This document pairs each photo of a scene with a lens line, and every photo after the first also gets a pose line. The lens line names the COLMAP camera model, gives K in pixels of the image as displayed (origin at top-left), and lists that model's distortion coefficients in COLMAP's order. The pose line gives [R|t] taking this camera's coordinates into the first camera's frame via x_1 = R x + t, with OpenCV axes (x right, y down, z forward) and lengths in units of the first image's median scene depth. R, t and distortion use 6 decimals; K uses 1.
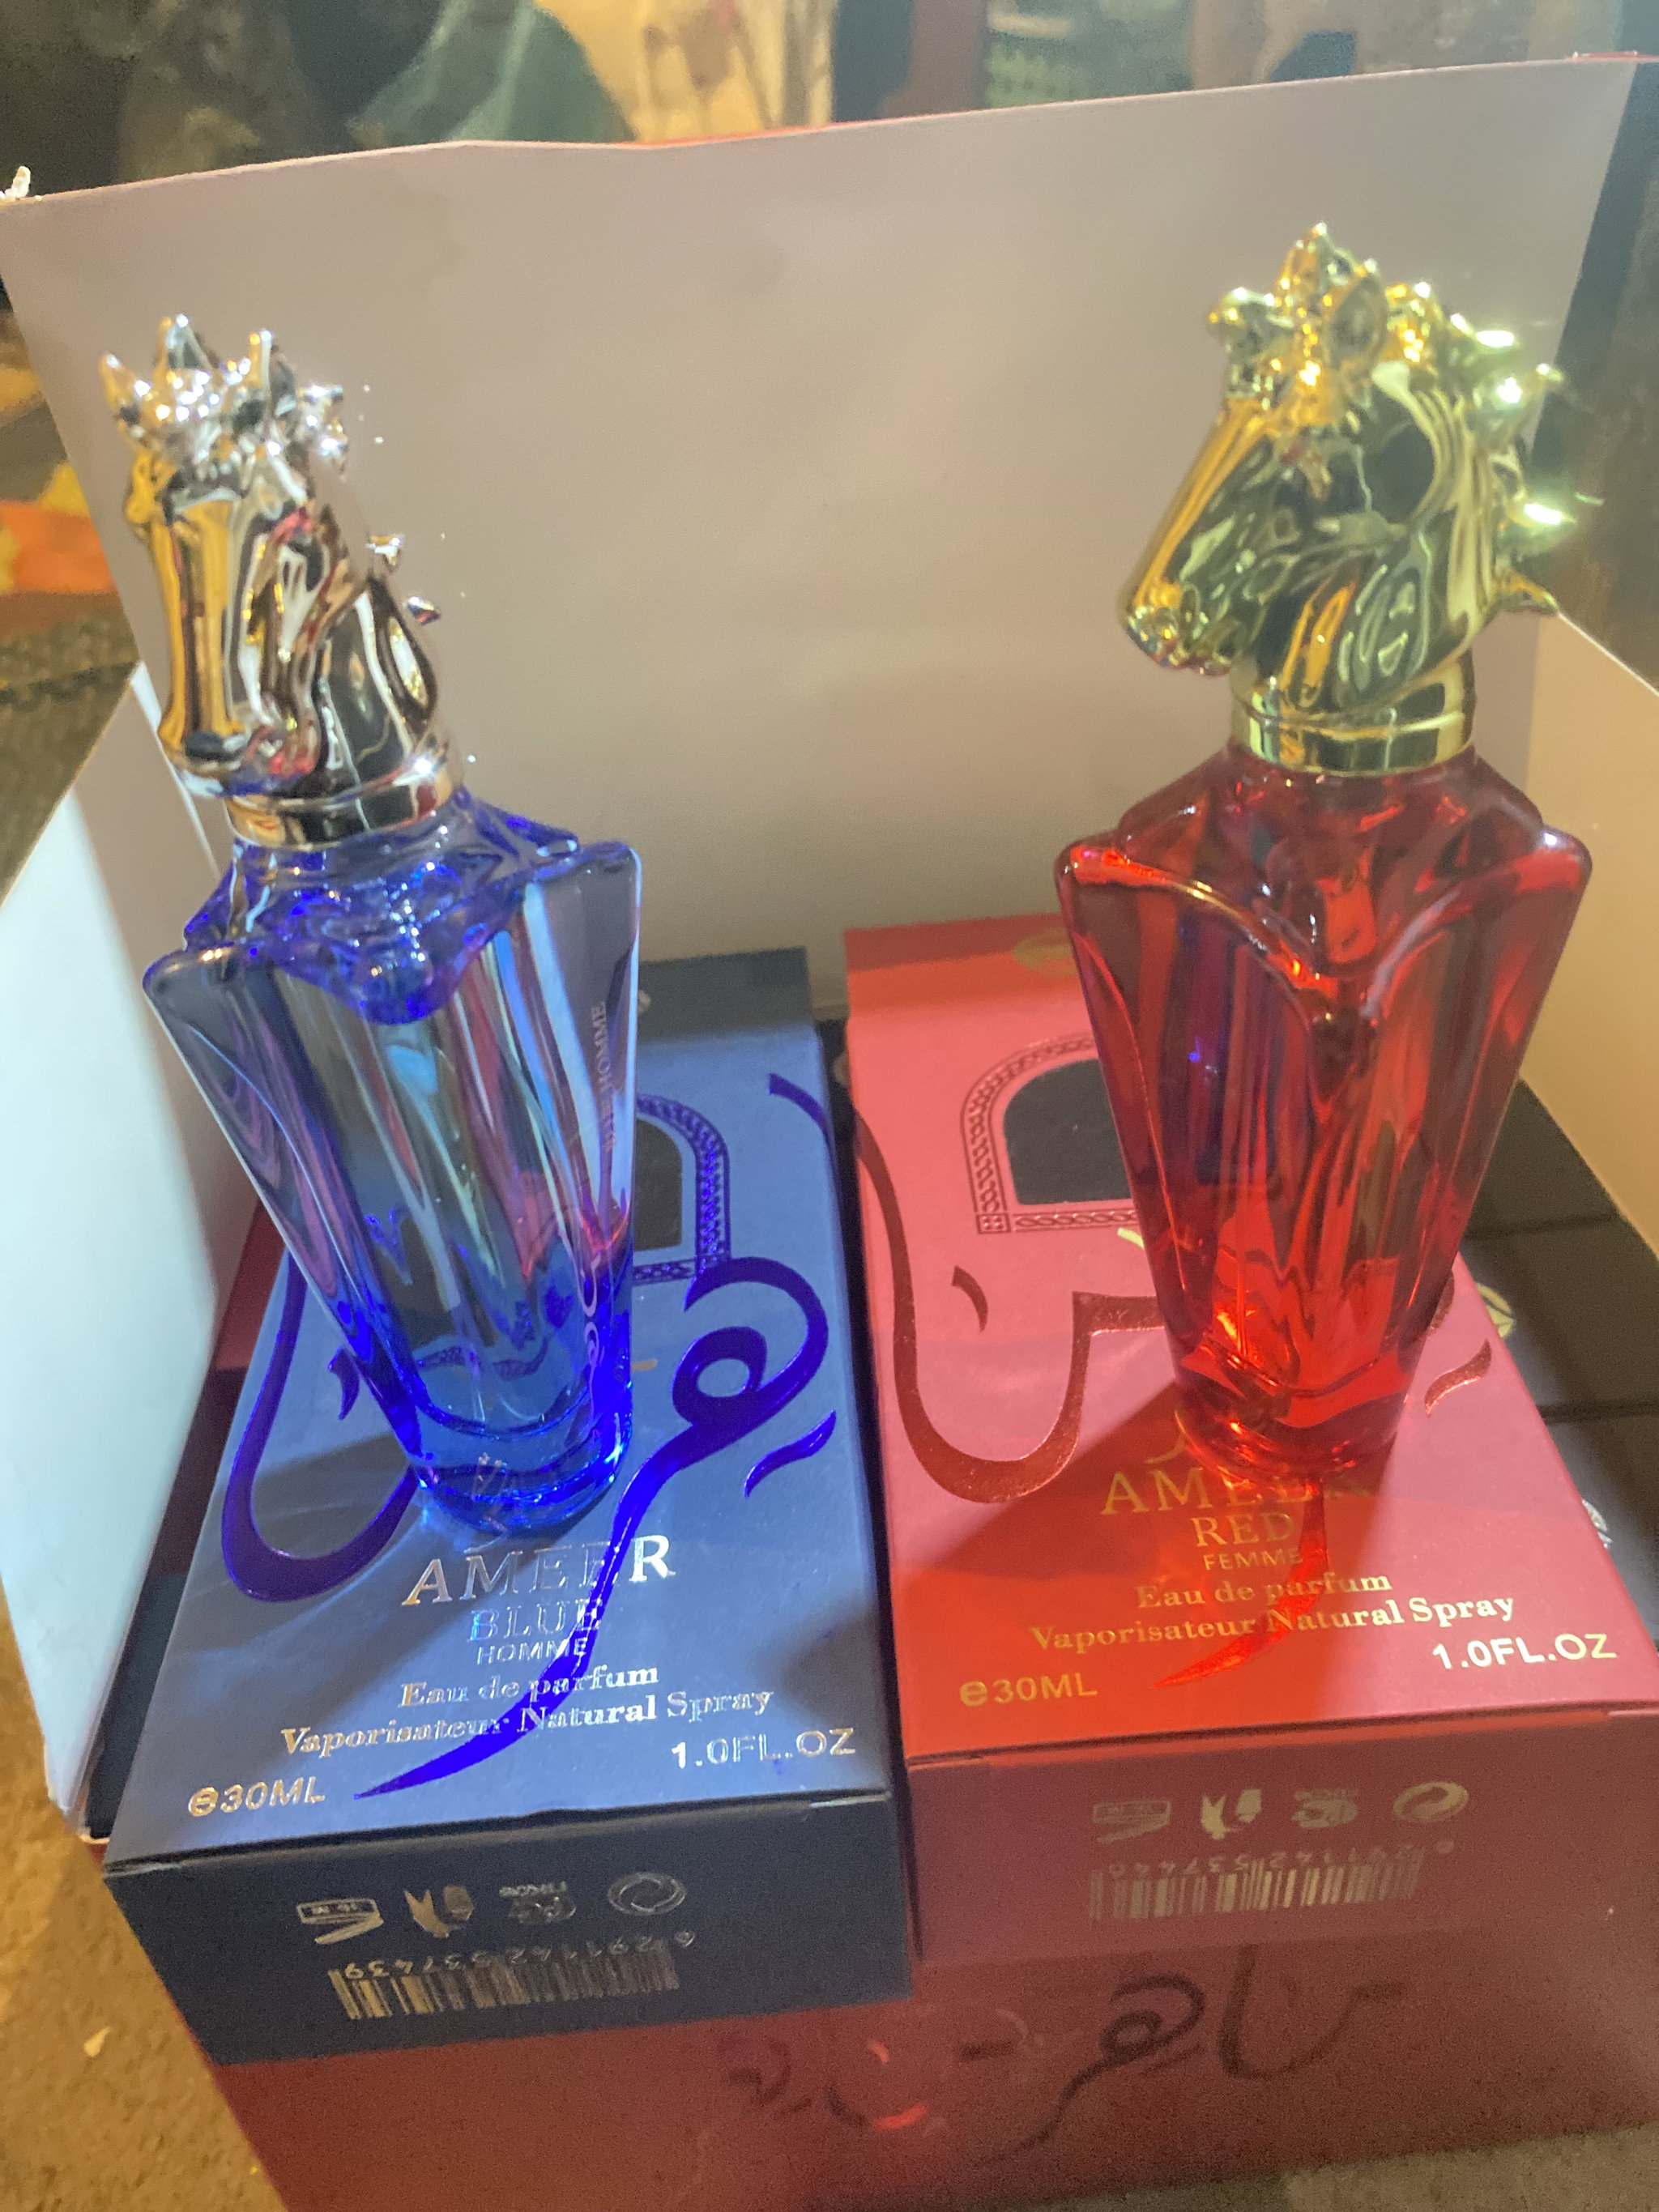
lens RADIAL K [[1806.4, 0, 828.2], [0, 1806.4, 1104.0], [0, 0, 1]] dist [-0.003747, -0.000707]
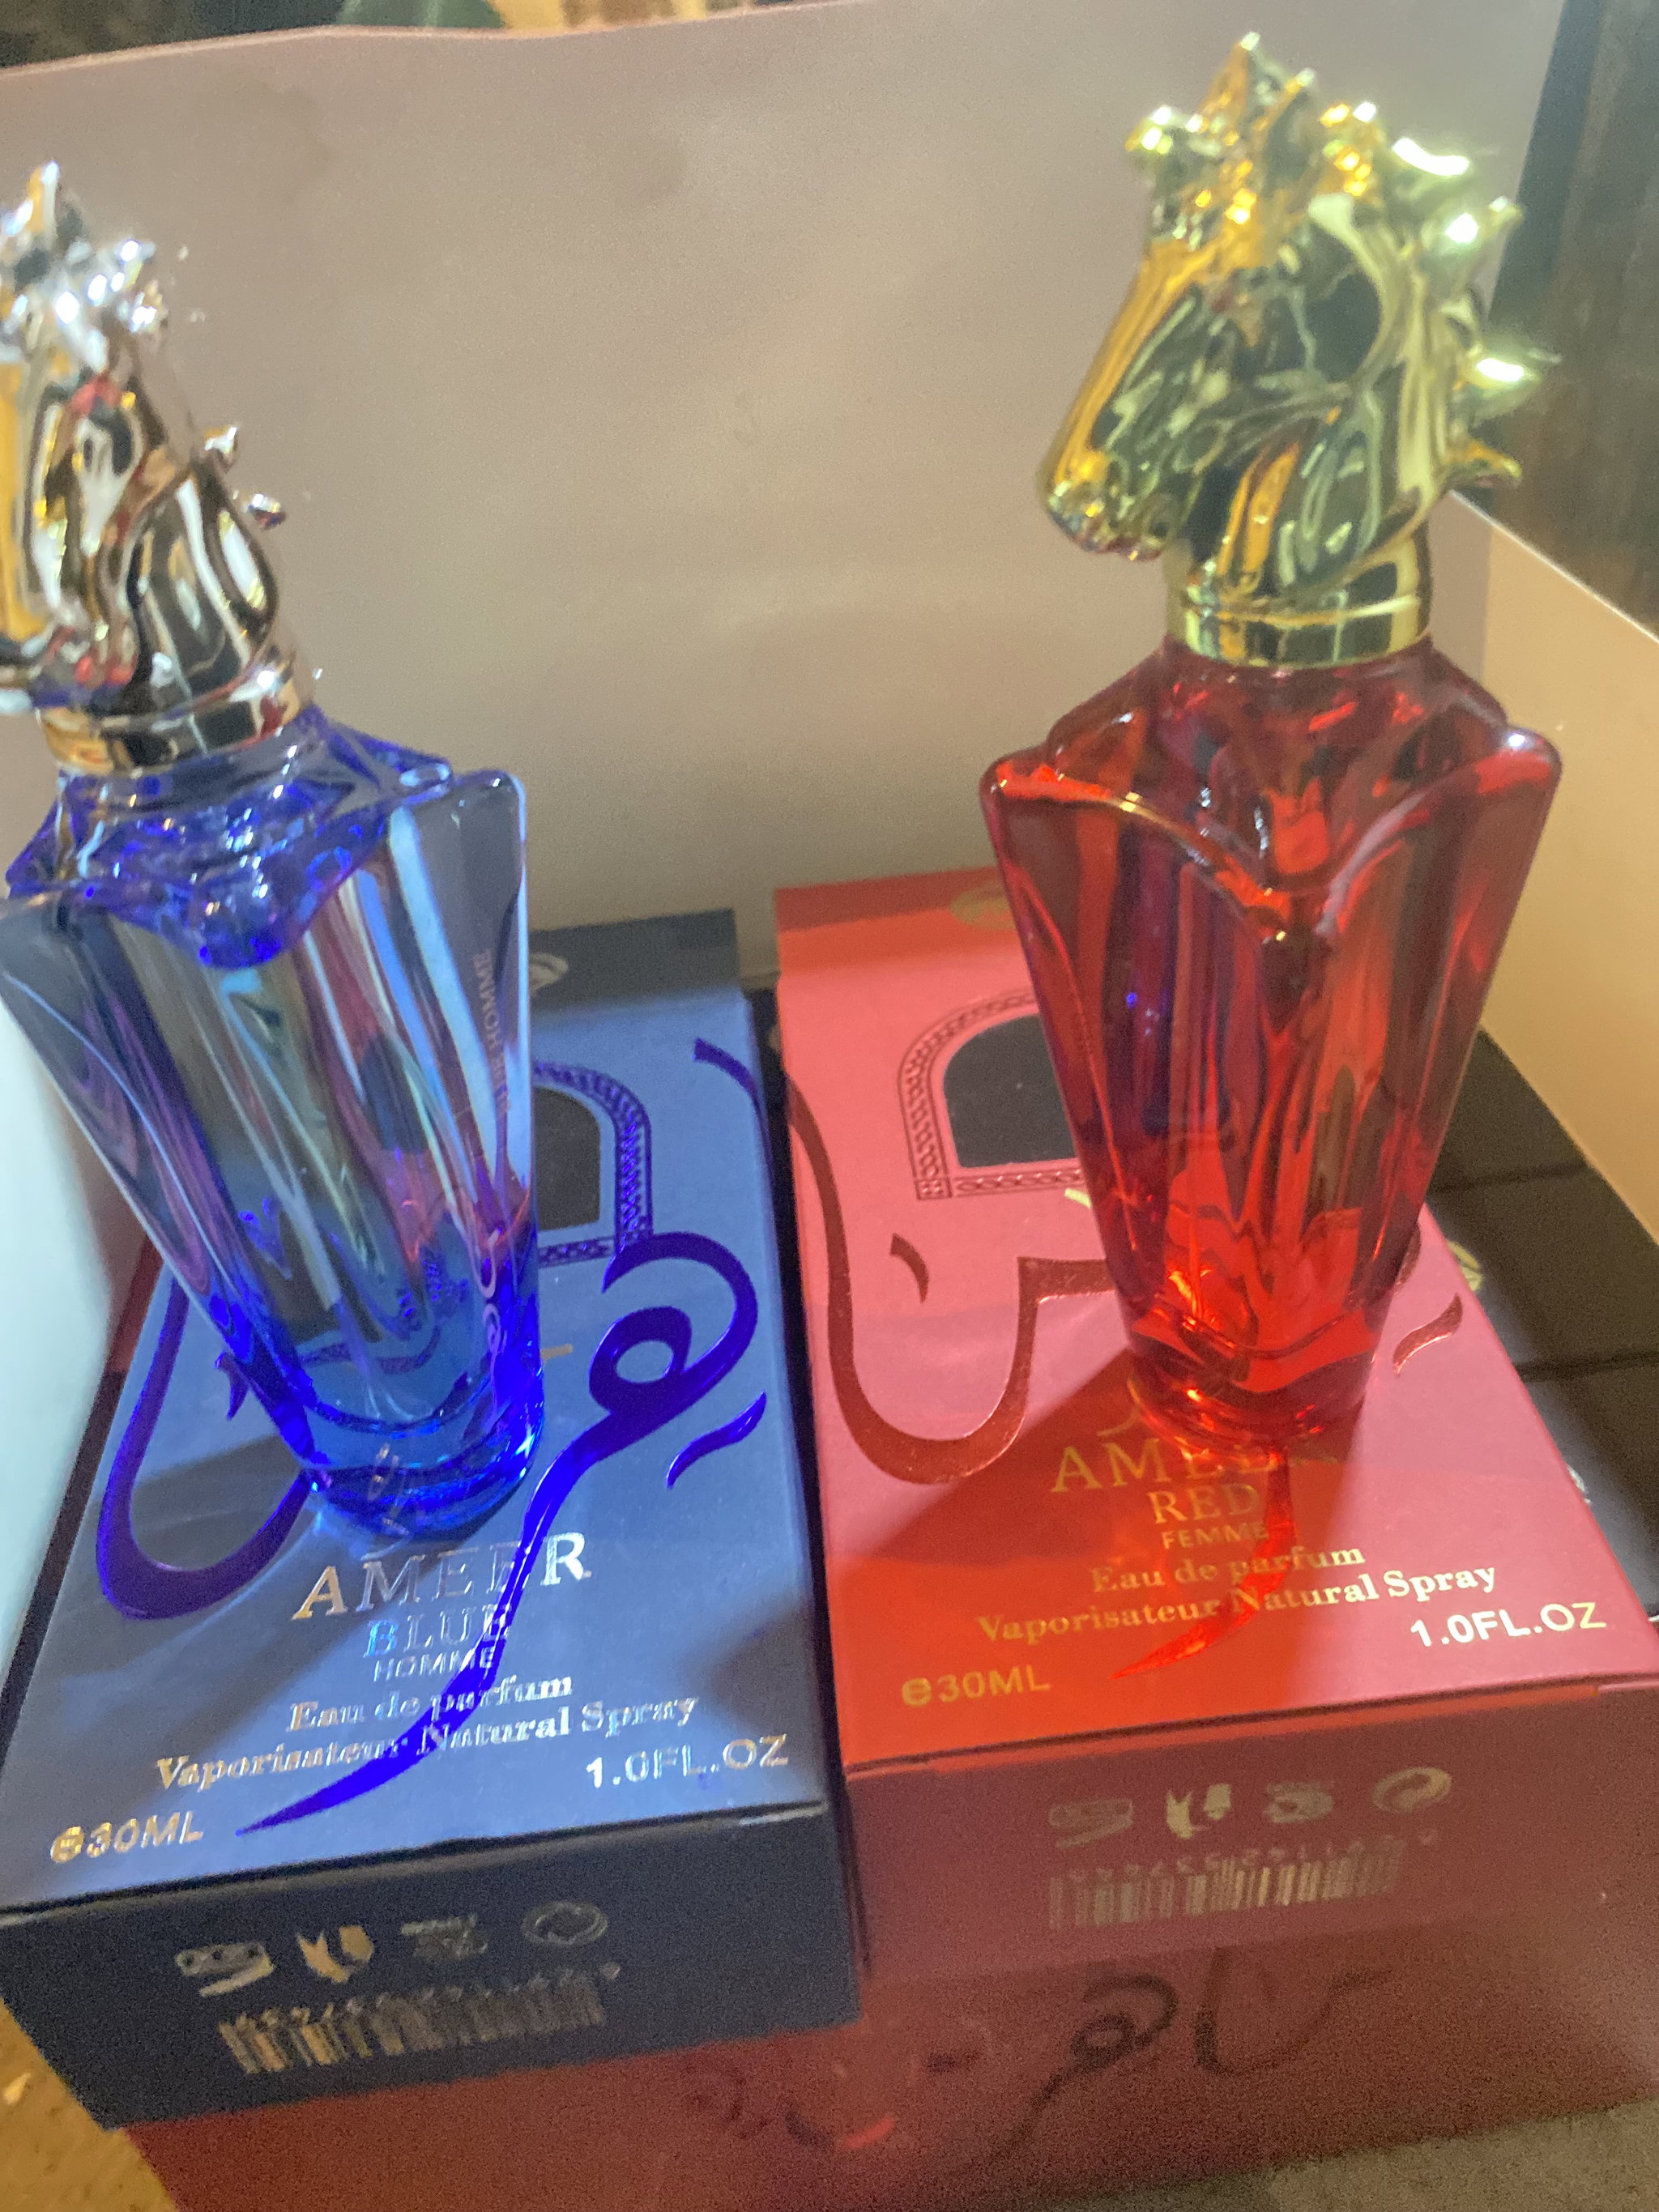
lens RADIAL K [[1806.4, 0, 849.8], [0, 1806.4, 1114.0], [0, 0, 1]] dist [-0.003747, -0.000707]
pose [[0.999061, -0.028207, 0.032883, 0.024334], [0.027891, 0.999561, 0.010029, 0.022099], [-0.033151, -0.009102, 0.999409, 0.085018]]
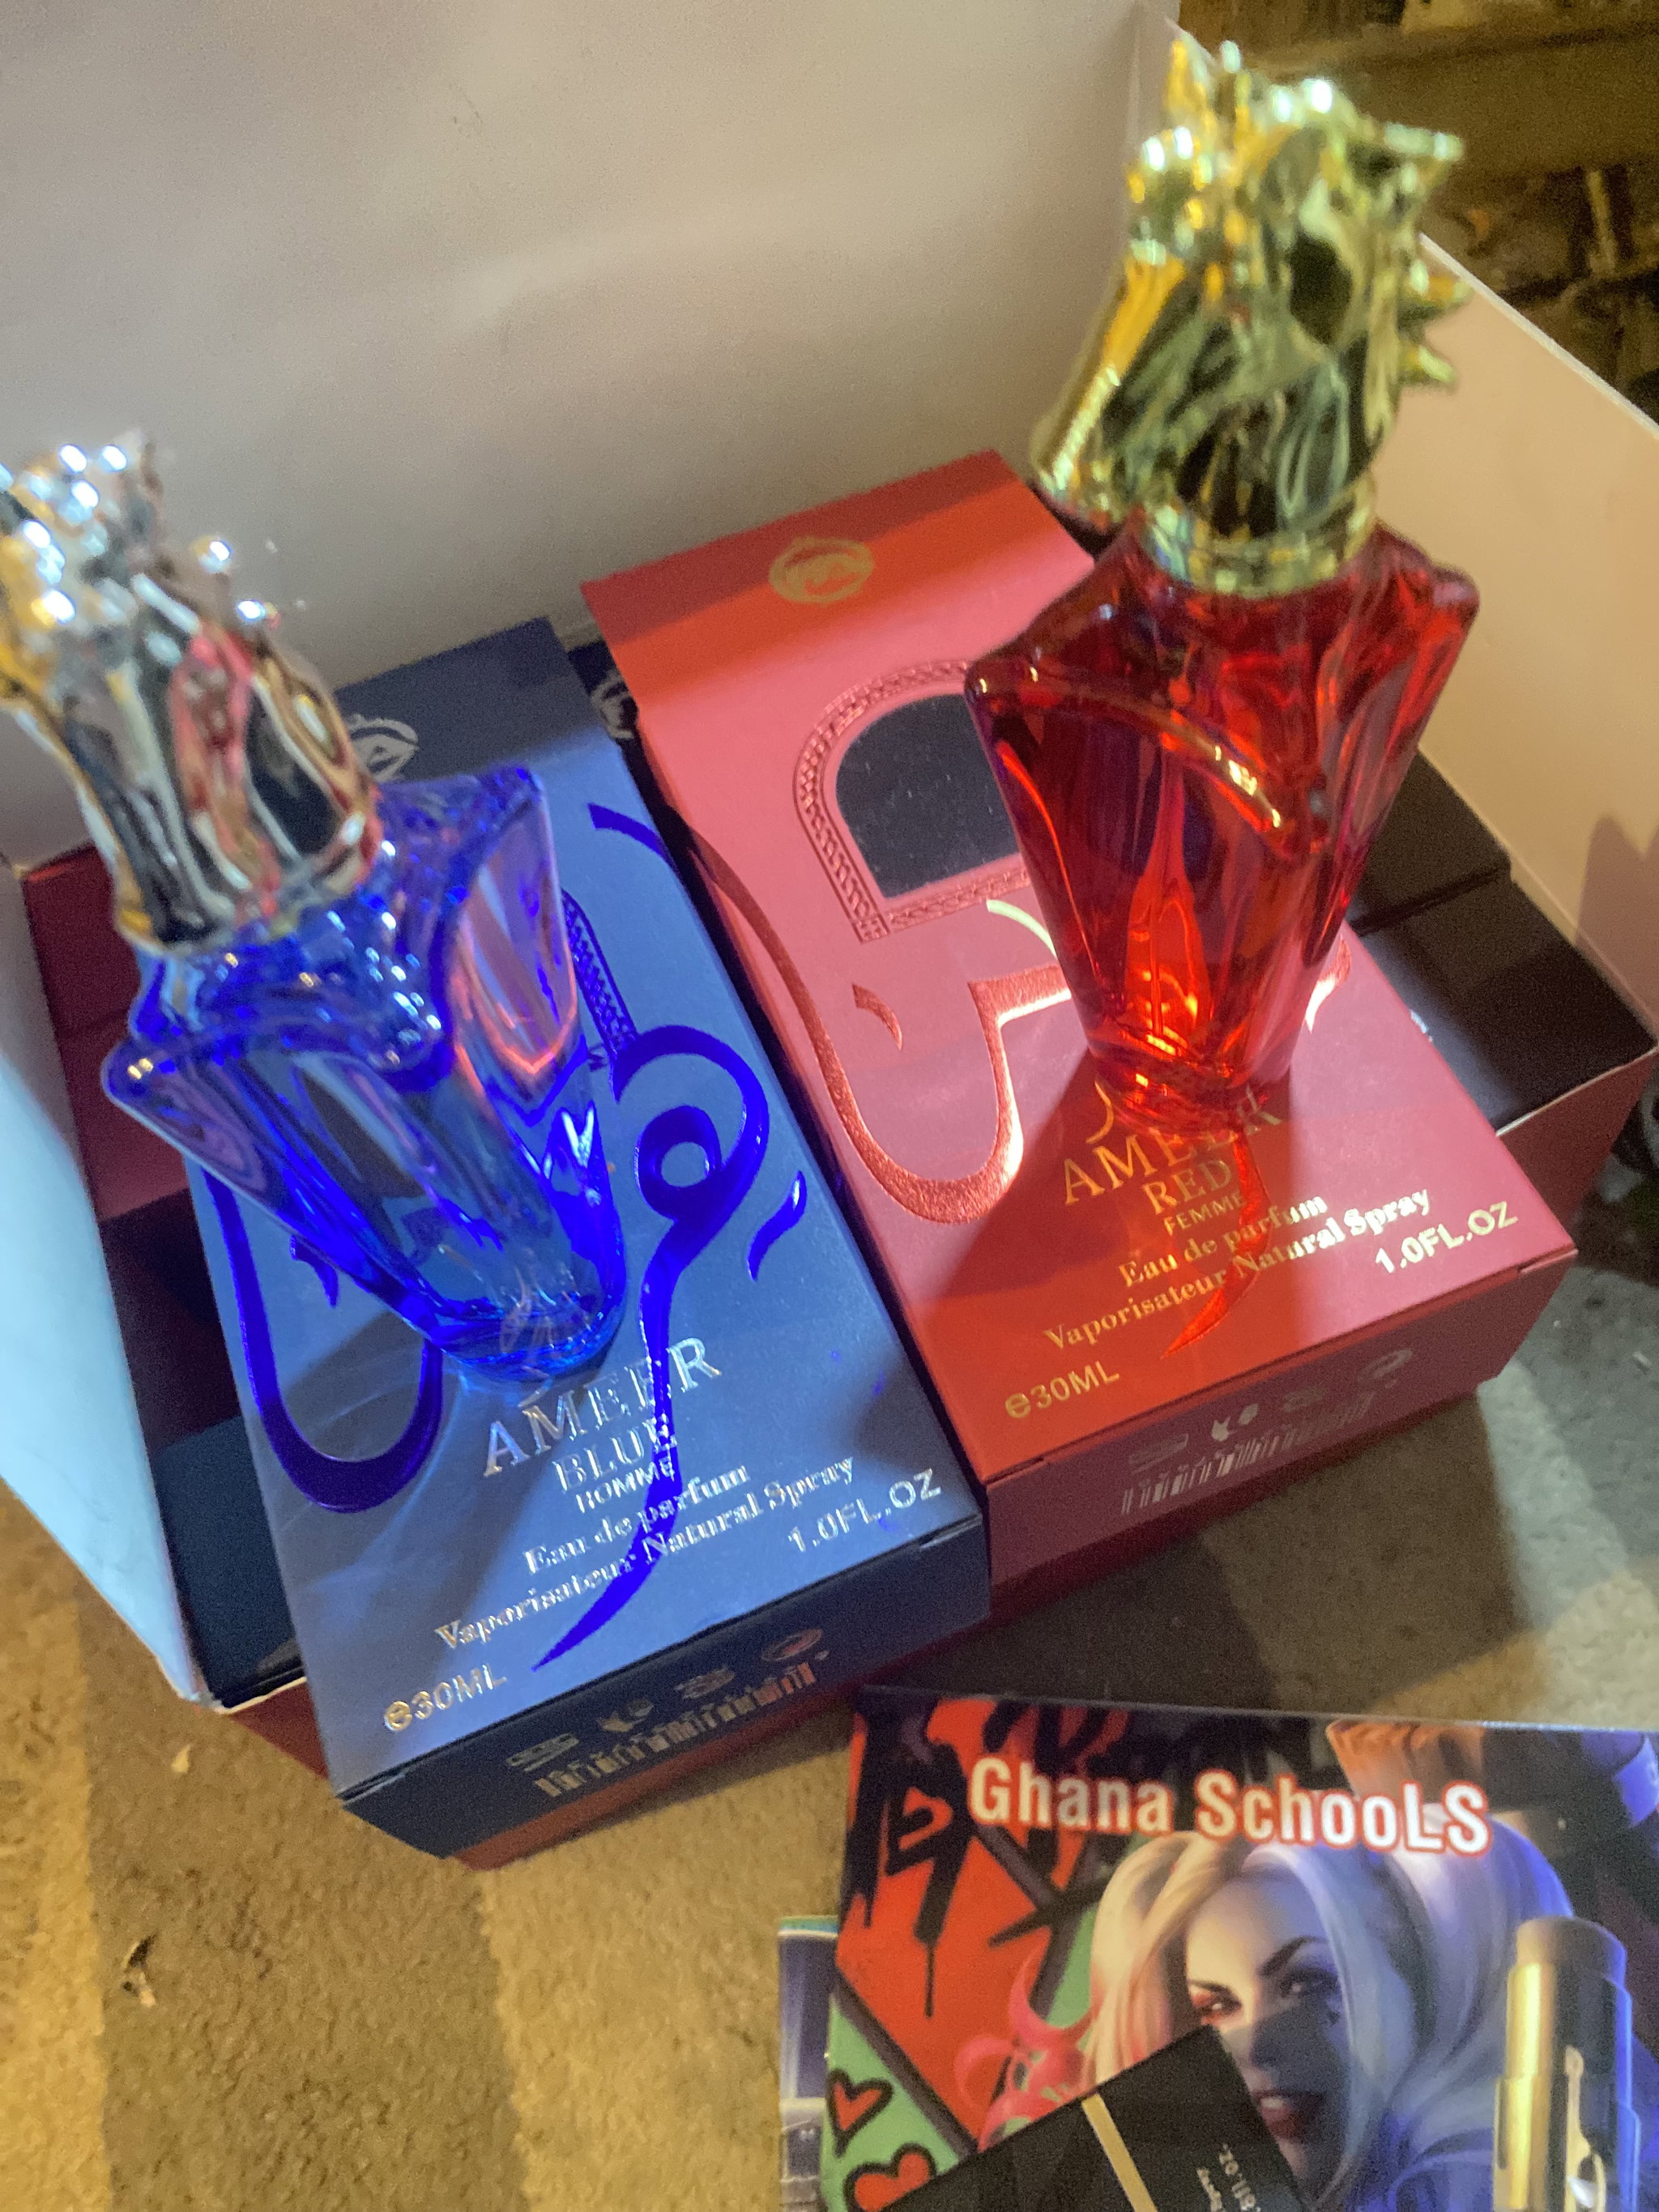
lens RADIAL K [[1806.4, 0, 831.3], [0, 1806.4, 1110.9], [0, 0, 1]] dist [-0.003747, -0.000707]
pose [[0.946579, -0.284939, 0.150993, -0.149925], [0.215074, 0.906720, 0.362770, -0.283722], [-0.240276, -0.310916, 0.919565, 0.028670]]
